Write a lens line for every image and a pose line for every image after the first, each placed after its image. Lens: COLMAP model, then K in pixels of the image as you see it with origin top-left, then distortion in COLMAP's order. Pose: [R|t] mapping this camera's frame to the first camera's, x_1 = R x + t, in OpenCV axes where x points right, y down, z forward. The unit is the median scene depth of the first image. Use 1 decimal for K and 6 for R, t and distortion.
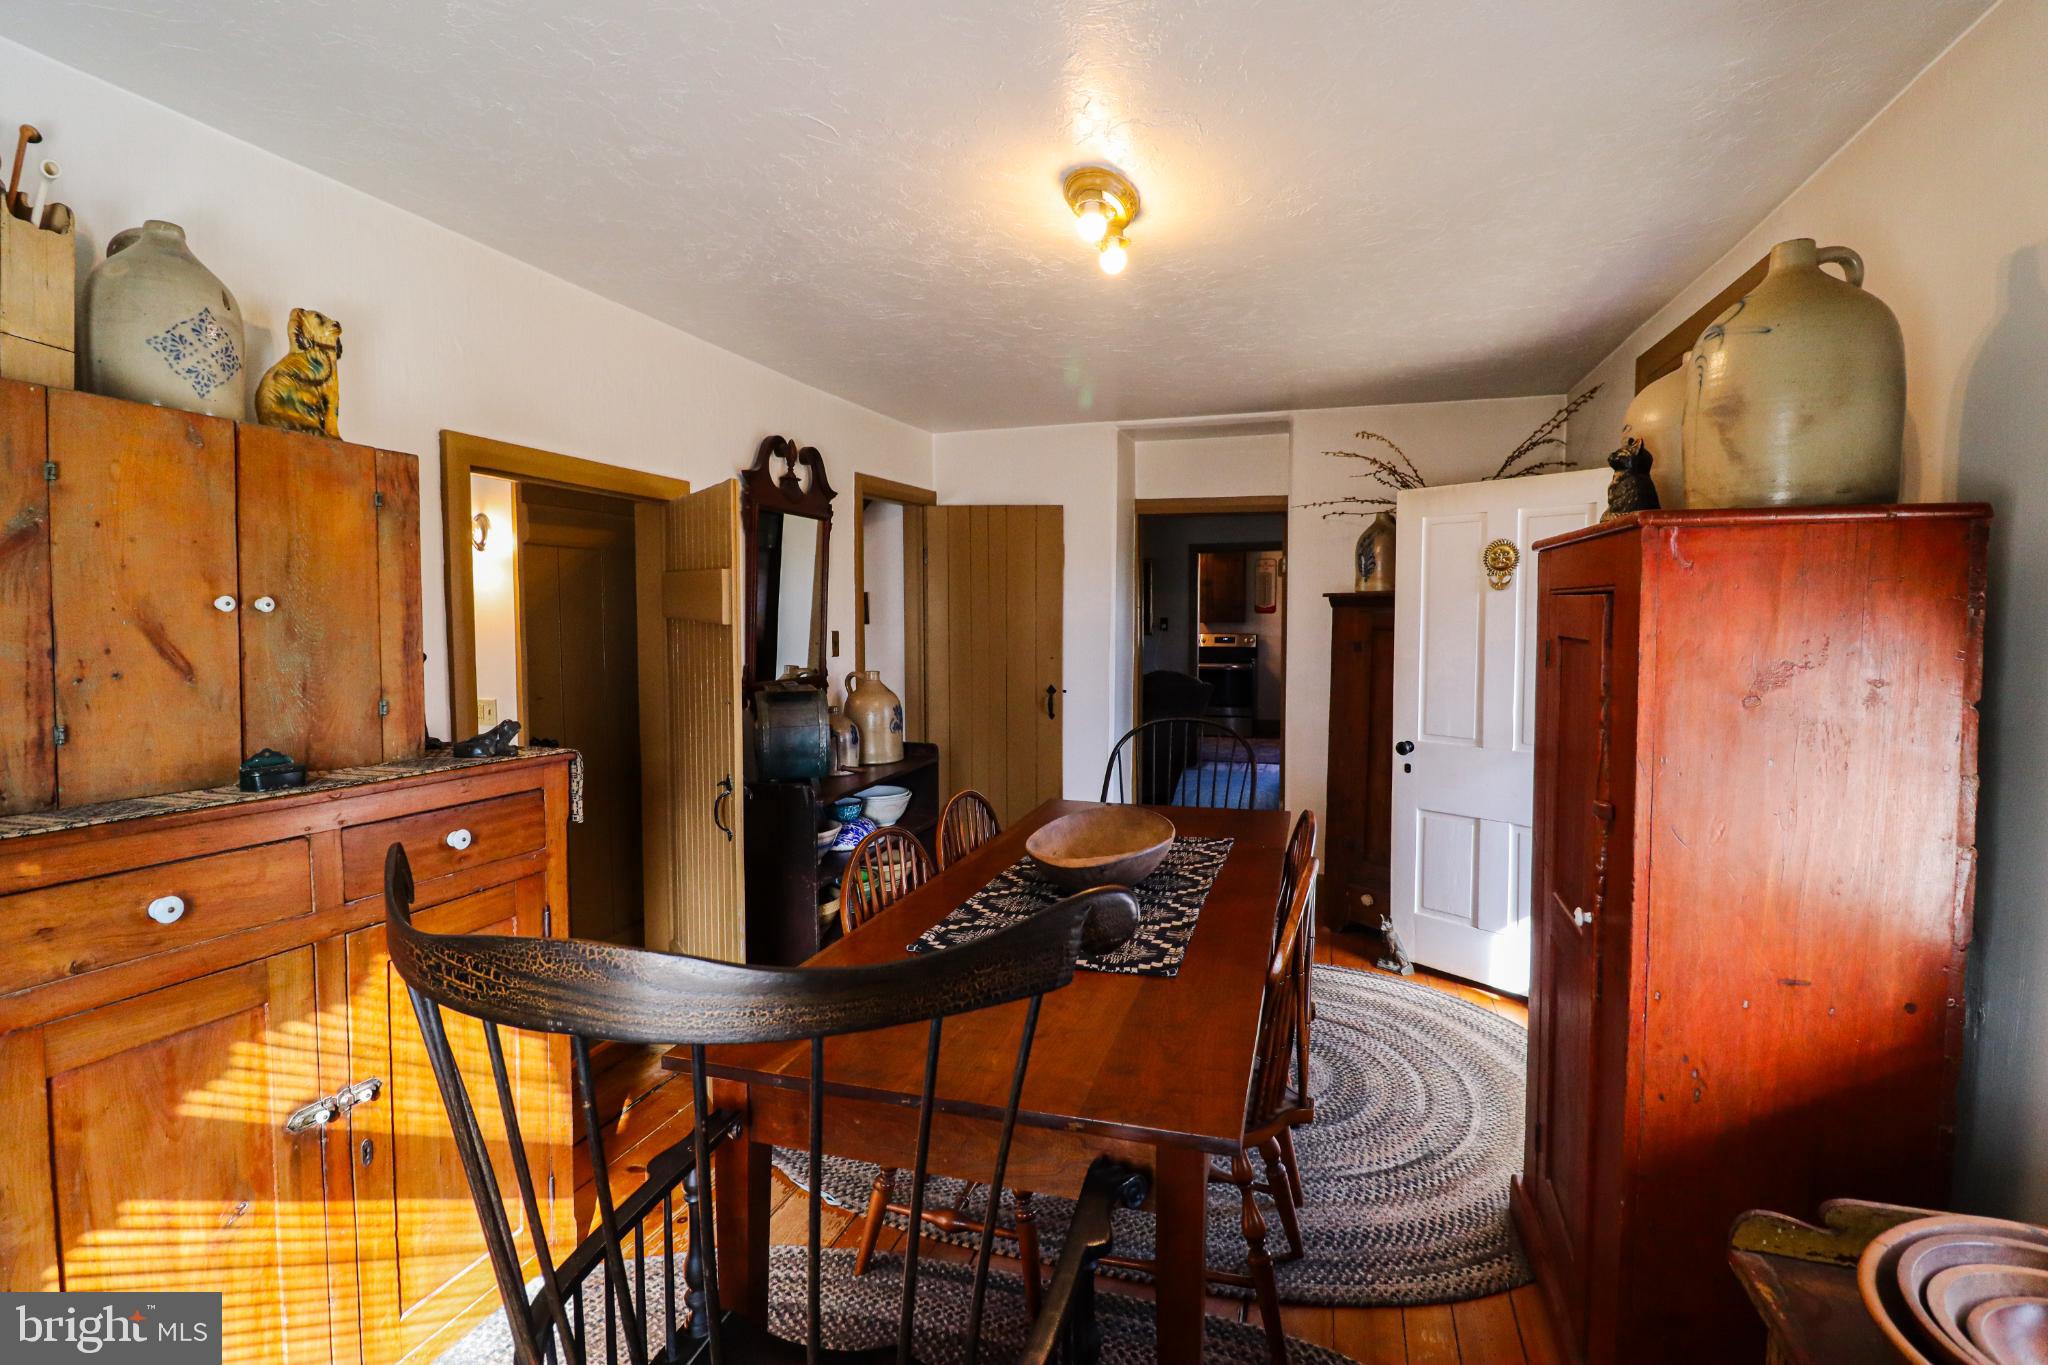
lens RADIAL K [[942.6, 0, 1037.0], [0, 942.6, 672.7], [0, 0, 1]] dist [-0.006305, -0.008708]
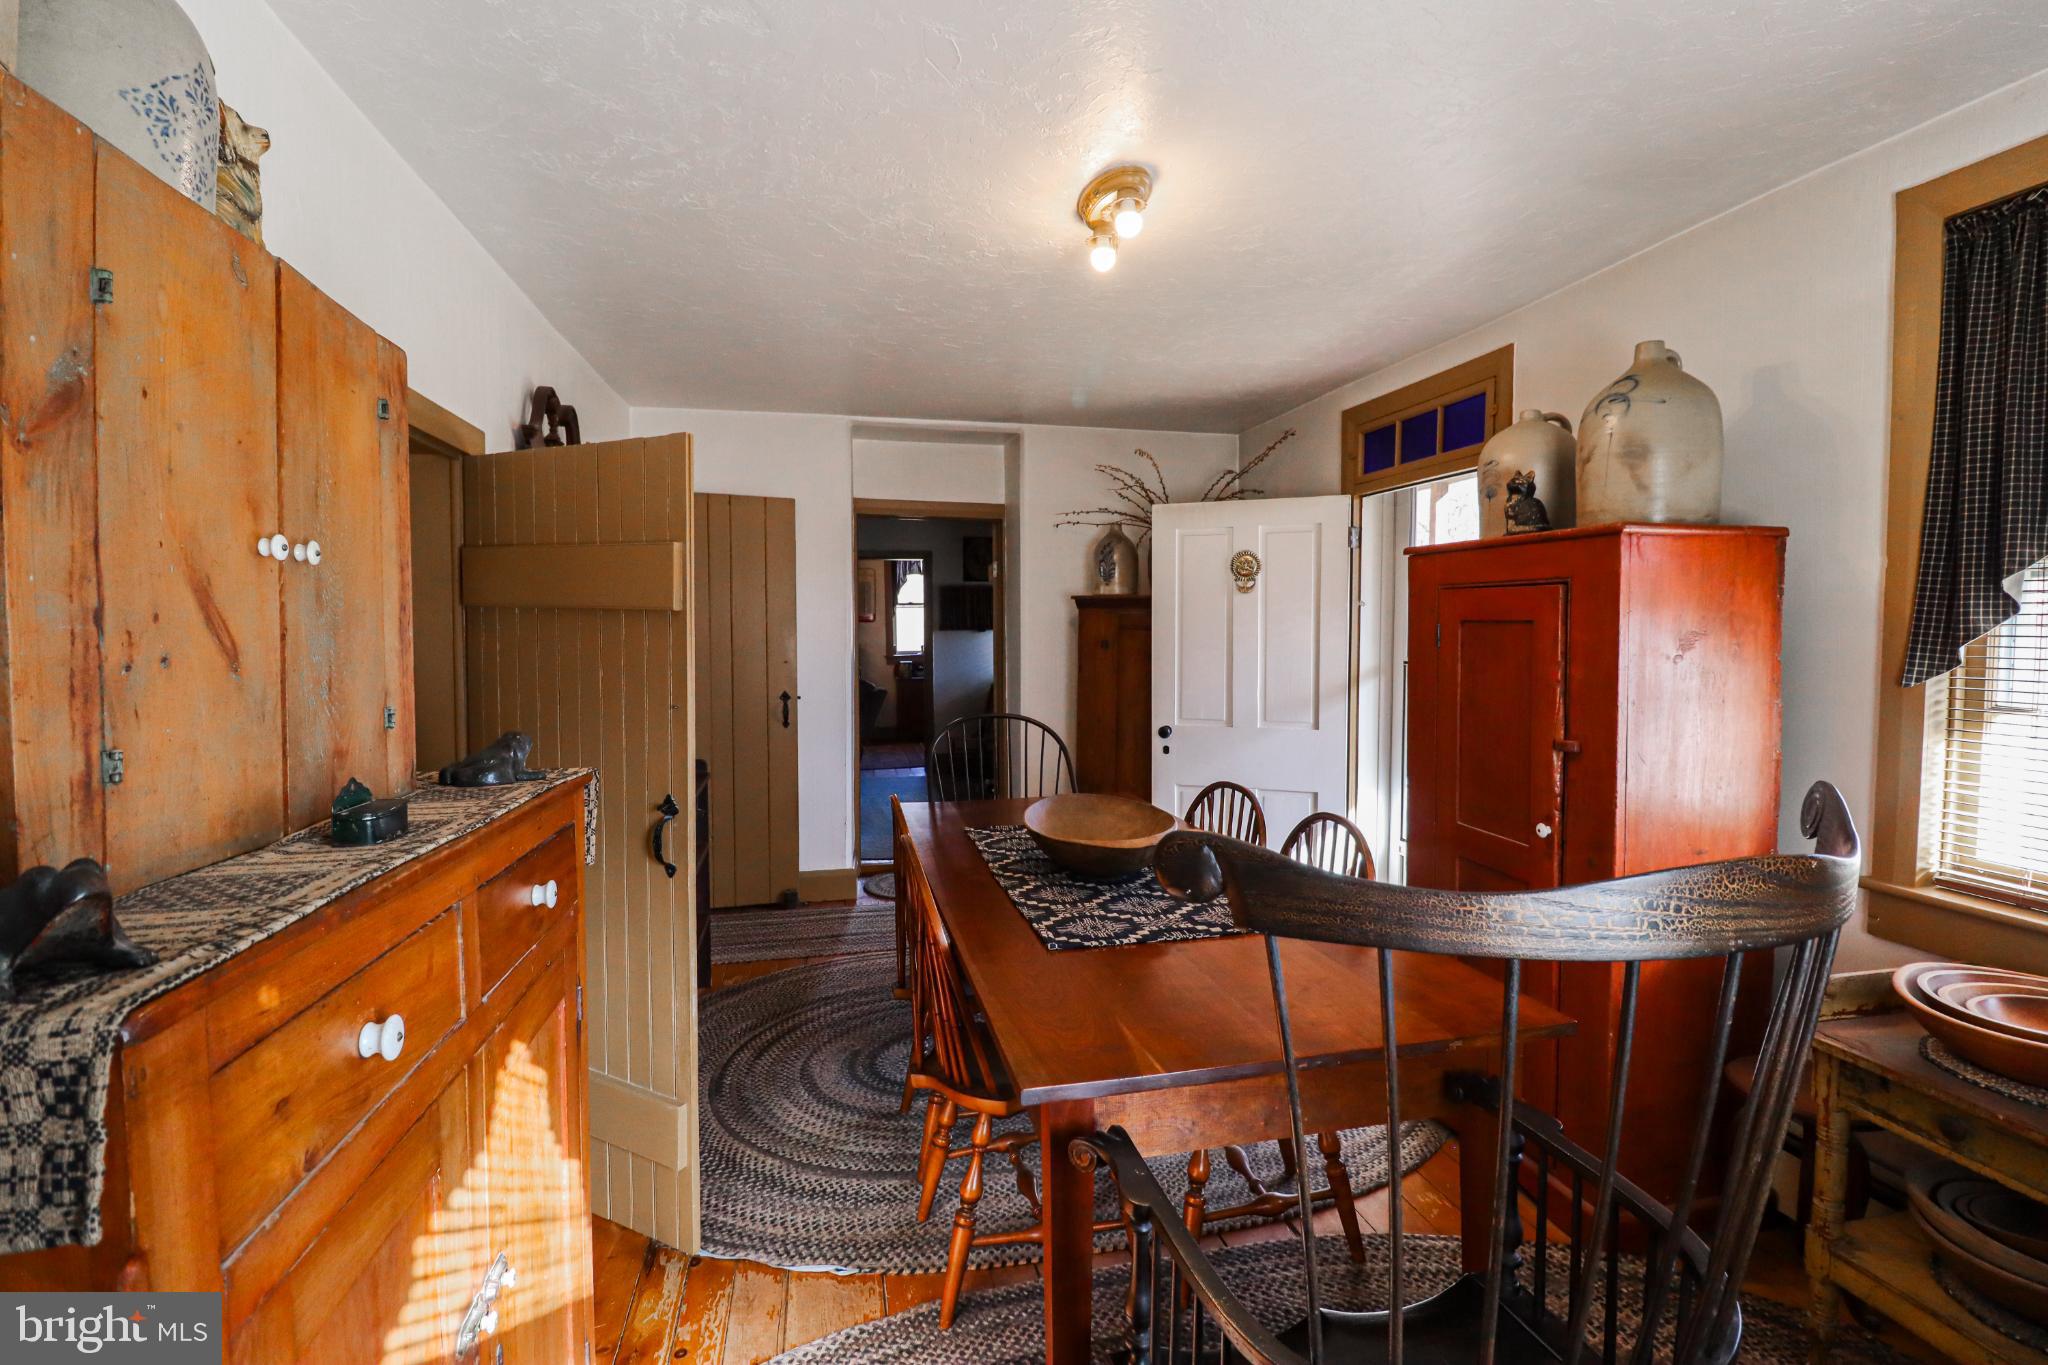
lens RADIAL K [[942.6, 0, 1038.6], [0, 942.6, 670.7], [0, 0, 1]] dist [-0.006305, -0.008708]
pose [[0.869217, -0.023114, 0.493891, -0.532235], [0.031599, 0.999462, -0.008838, 0.020659], [-0.493420, 0.023289, 0.869479, 0.156589]]
